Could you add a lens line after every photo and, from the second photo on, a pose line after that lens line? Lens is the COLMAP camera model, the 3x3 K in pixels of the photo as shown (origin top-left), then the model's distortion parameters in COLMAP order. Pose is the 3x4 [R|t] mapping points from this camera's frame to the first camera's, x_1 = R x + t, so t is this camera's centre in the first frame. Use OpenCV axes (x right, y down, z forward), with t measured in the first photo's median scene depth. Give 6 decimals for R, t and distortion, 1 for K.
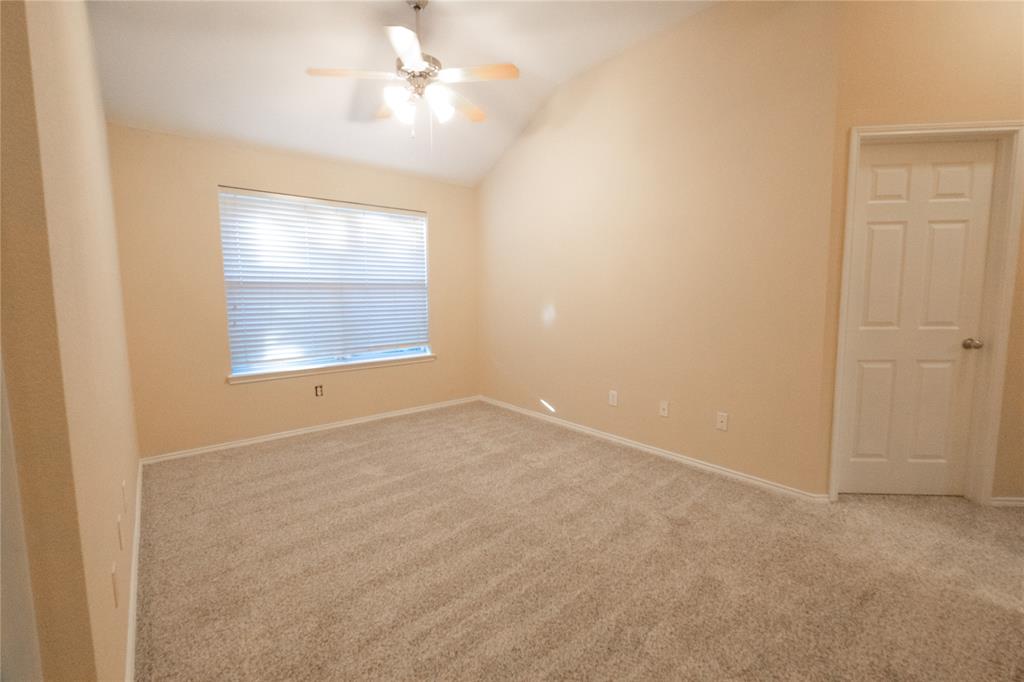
lens RADIAL K [[439.2, 0, 520.0], [0, 439.2, 344.3], [0, 0, 1]] dist [-0.002415, -0.000327]
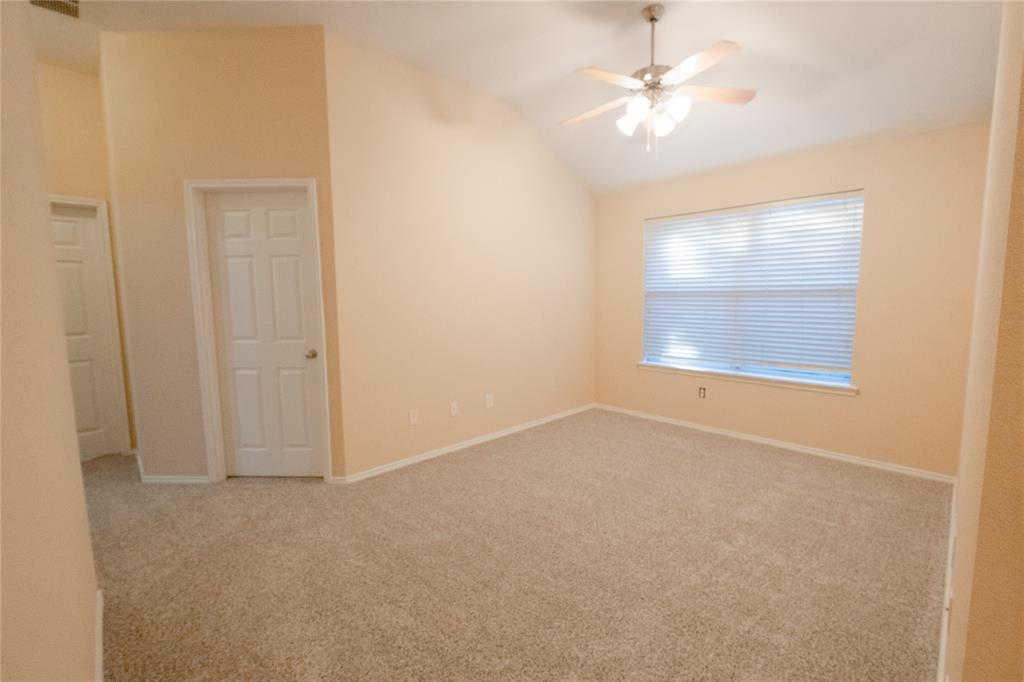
lens RADIAL K [[439.2, 0, 521.9], [0, 439.2, 338.9], [0, 0, 1]] dist [-0.002415, -0.000327]
pose [[0.066588, 0.093369, -0.993402, 0.549083], [-0.118178, 0.989342, 0.085066, -0.060453], [0.990757, 0.111734, 0.076912, 0.472512]]
